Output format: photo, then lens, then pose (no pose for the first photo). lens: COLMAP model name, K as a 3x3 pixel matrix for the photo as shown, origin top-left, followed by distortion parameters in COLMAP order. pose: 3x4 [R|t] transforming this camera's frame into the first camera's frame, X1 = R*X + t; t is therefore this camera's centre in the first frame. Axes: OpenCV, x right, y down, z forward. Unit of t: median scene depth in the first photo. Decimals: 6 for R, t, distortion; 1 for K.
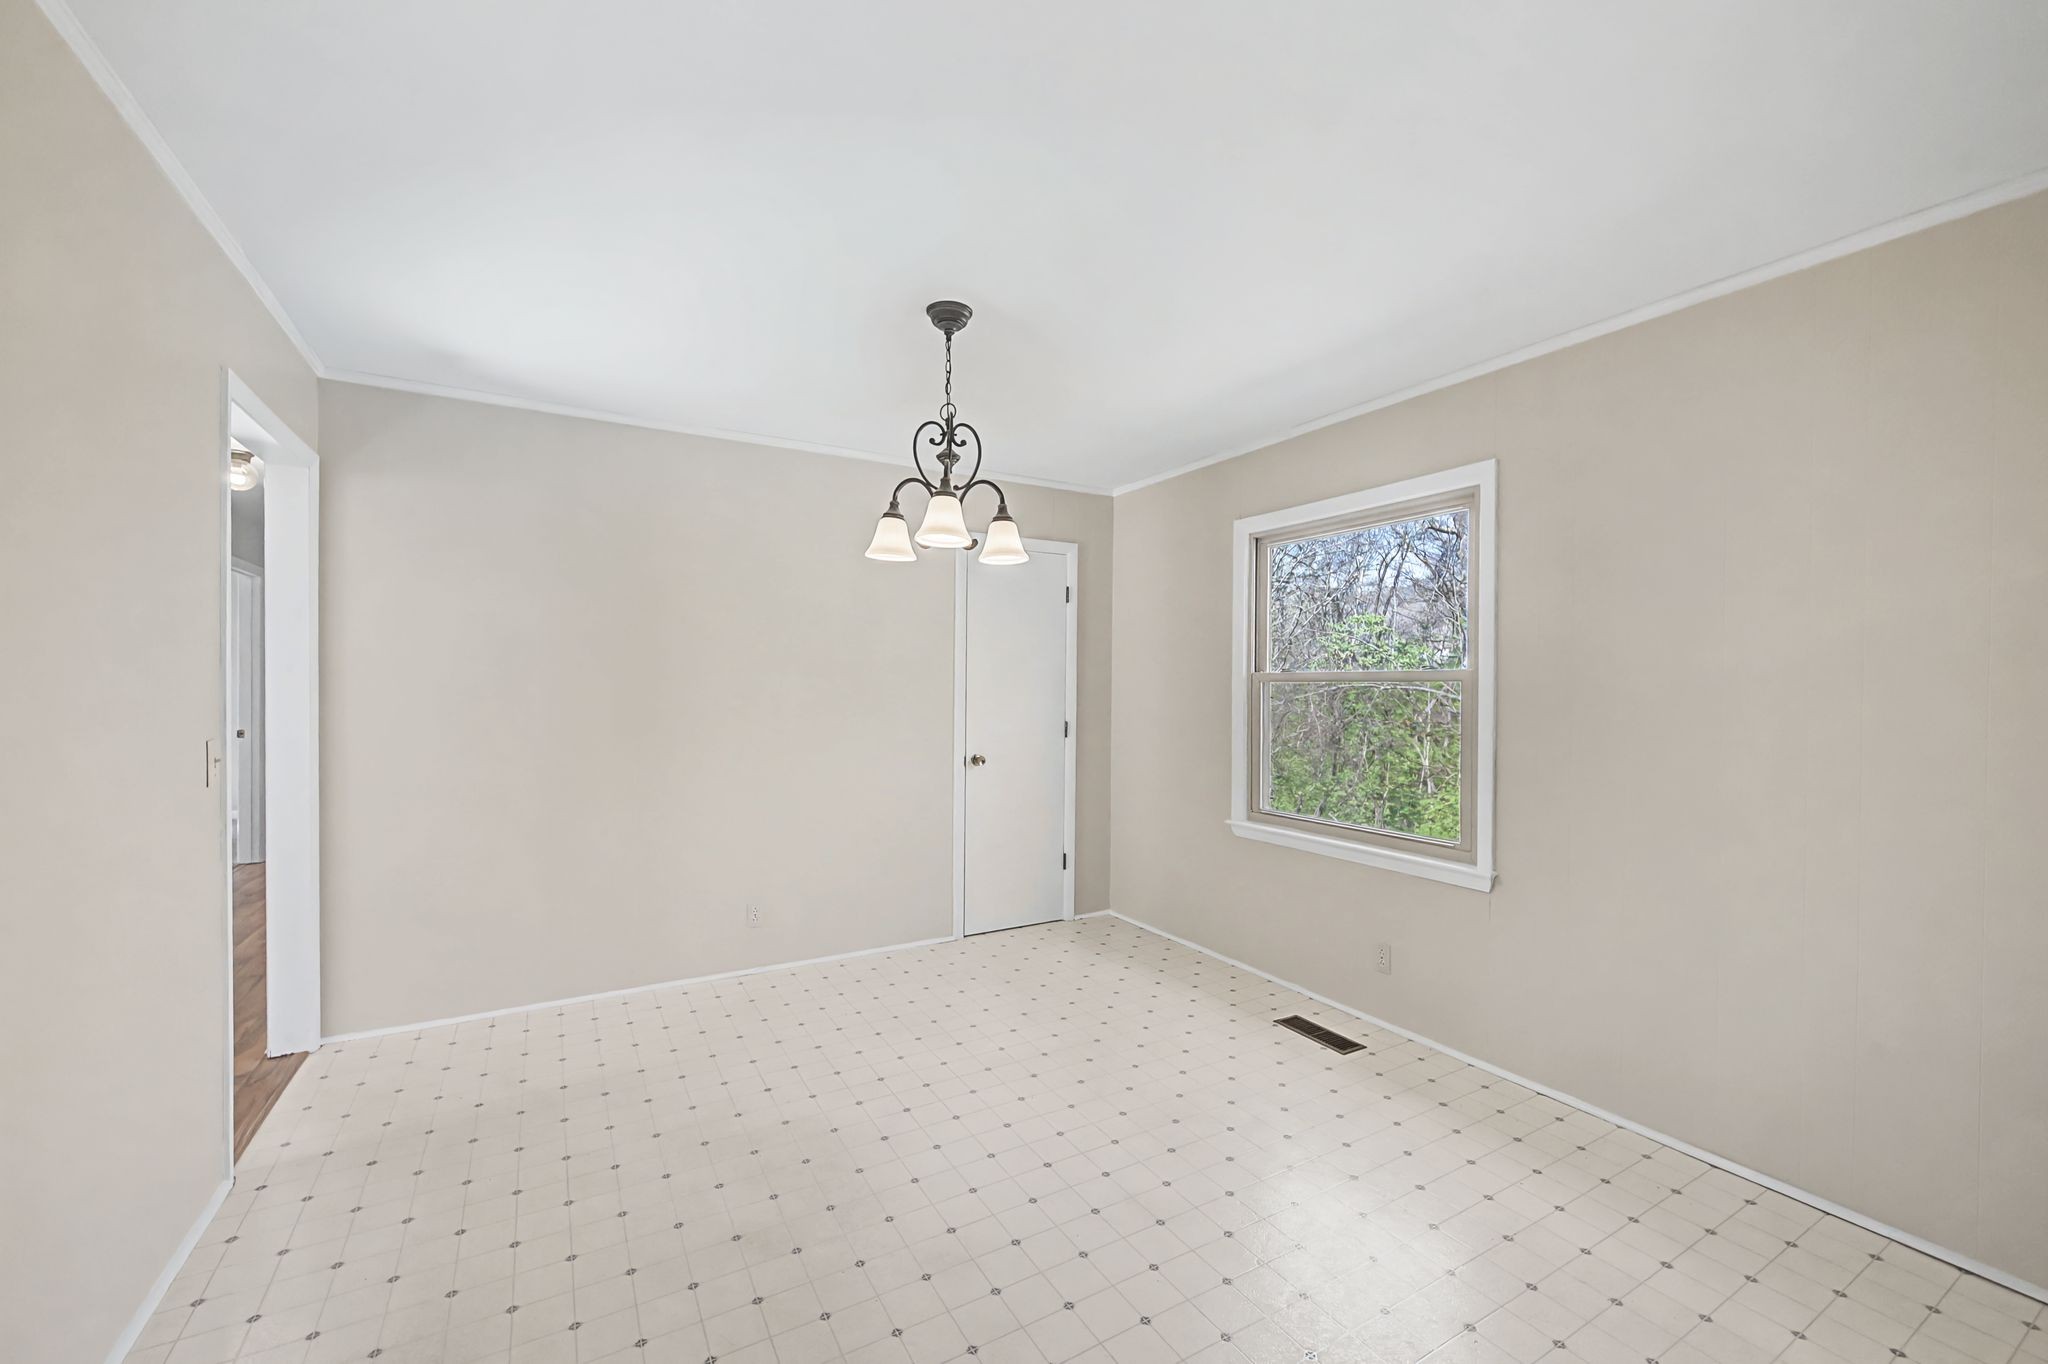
lens RADIAL K [[819.2, 0, 1029.8], [0, 819.2, 687.7], [0, 0, 1]] dist [0.007527, -0.000607]
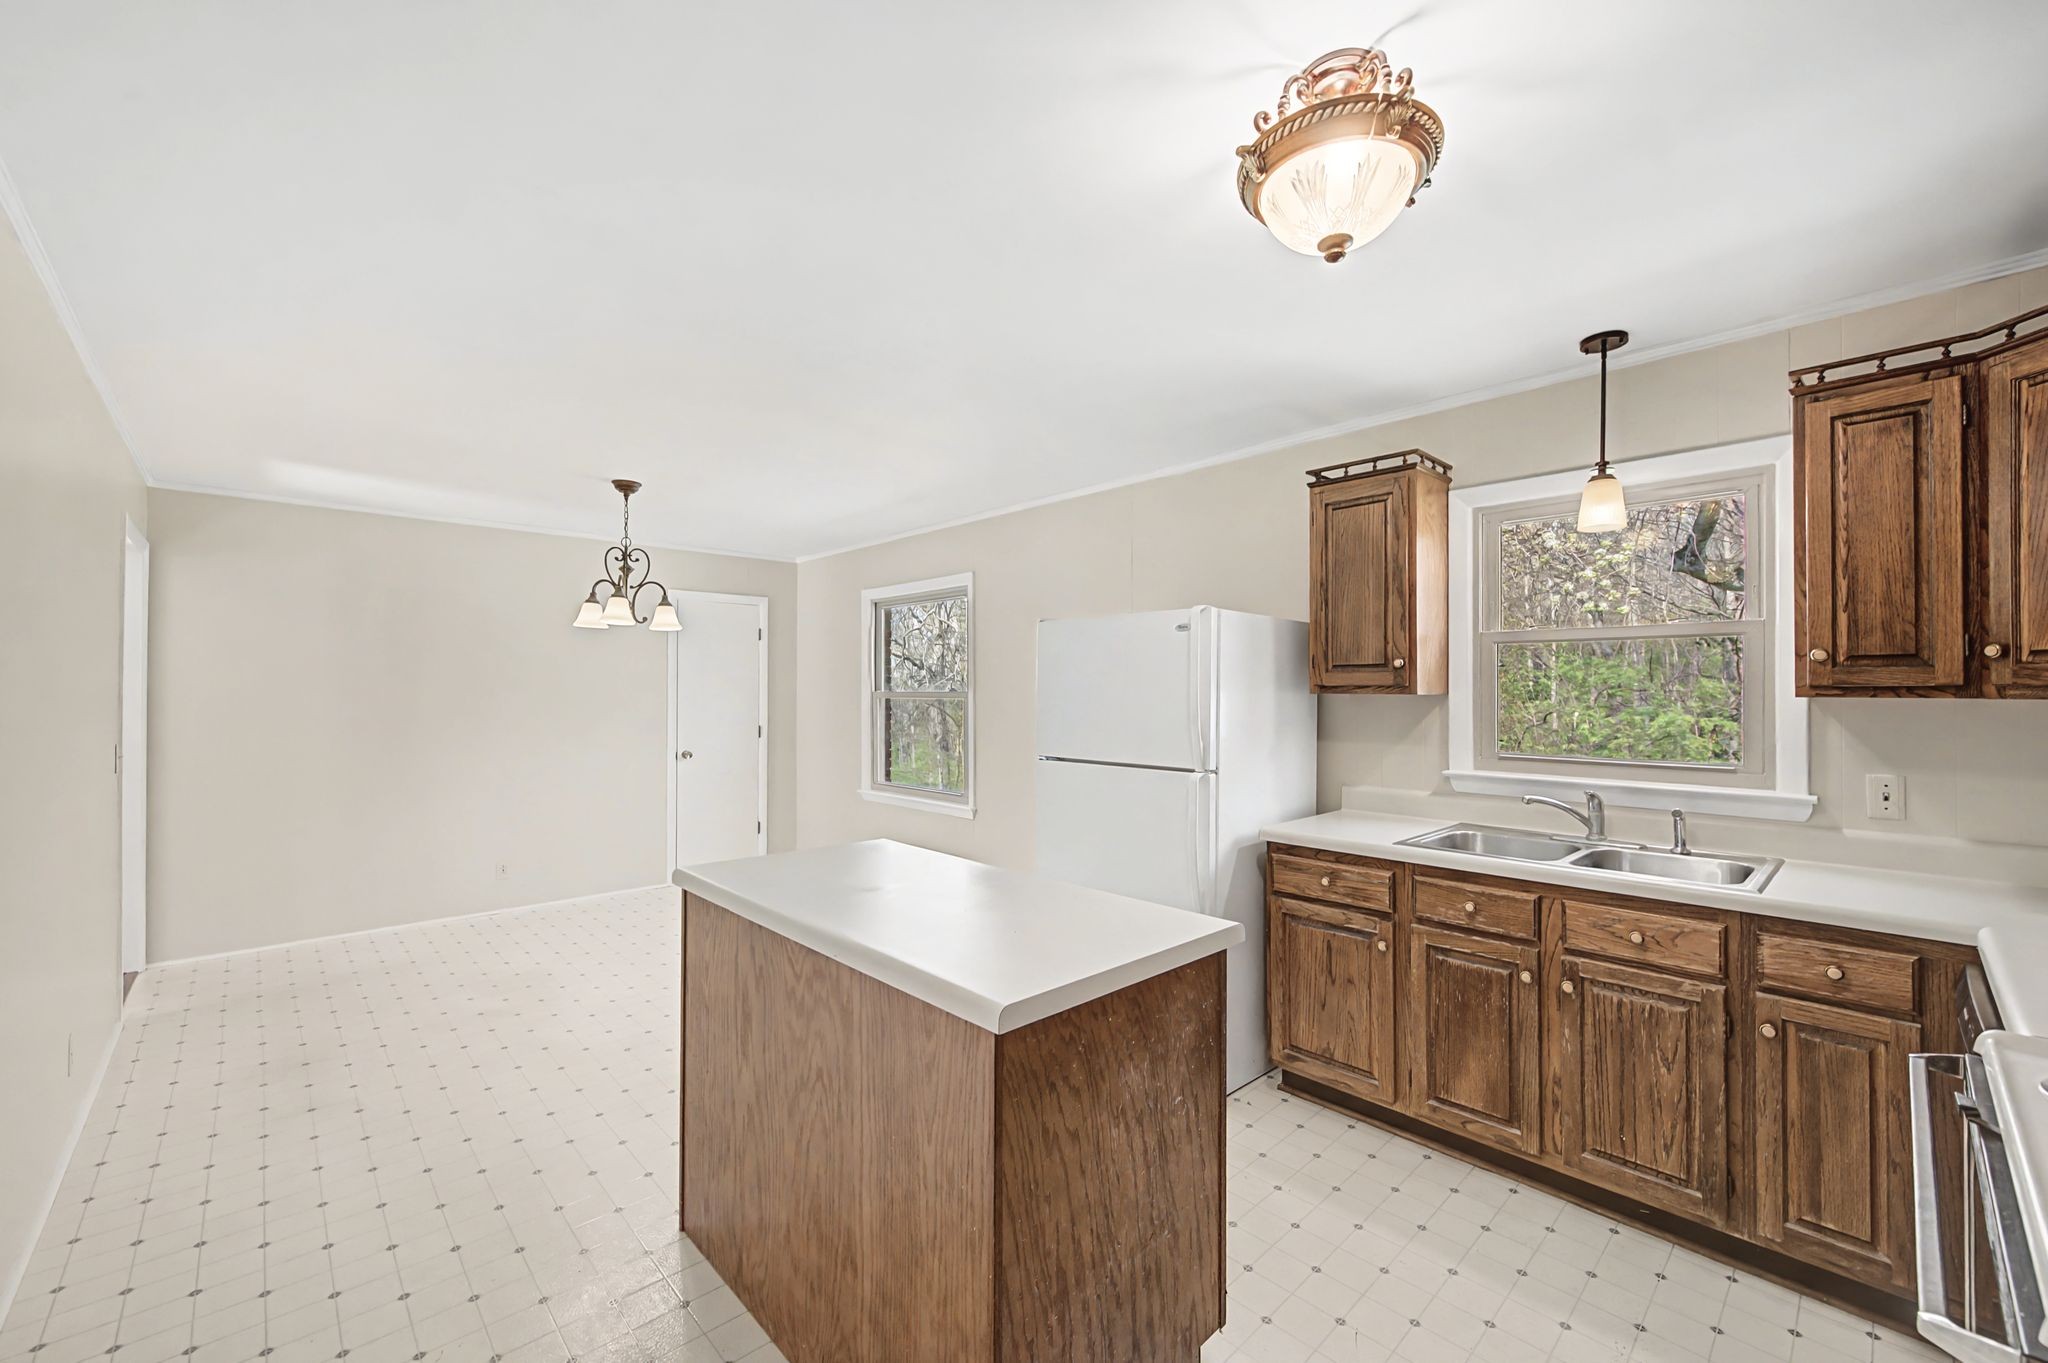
lens RADIAL K [[819.2, 0, 1029.6], [0, 819.2, 688.4], [0, 0, 1]] dist [0.007527, -0.000607]
pose [[0.974945, -0.005902, 0.222369, 0.292605], [0.007291, 0.999959, -0.005425, -0.018385], [-0.222328, 0.006911, 0.974947, -0.727761]]
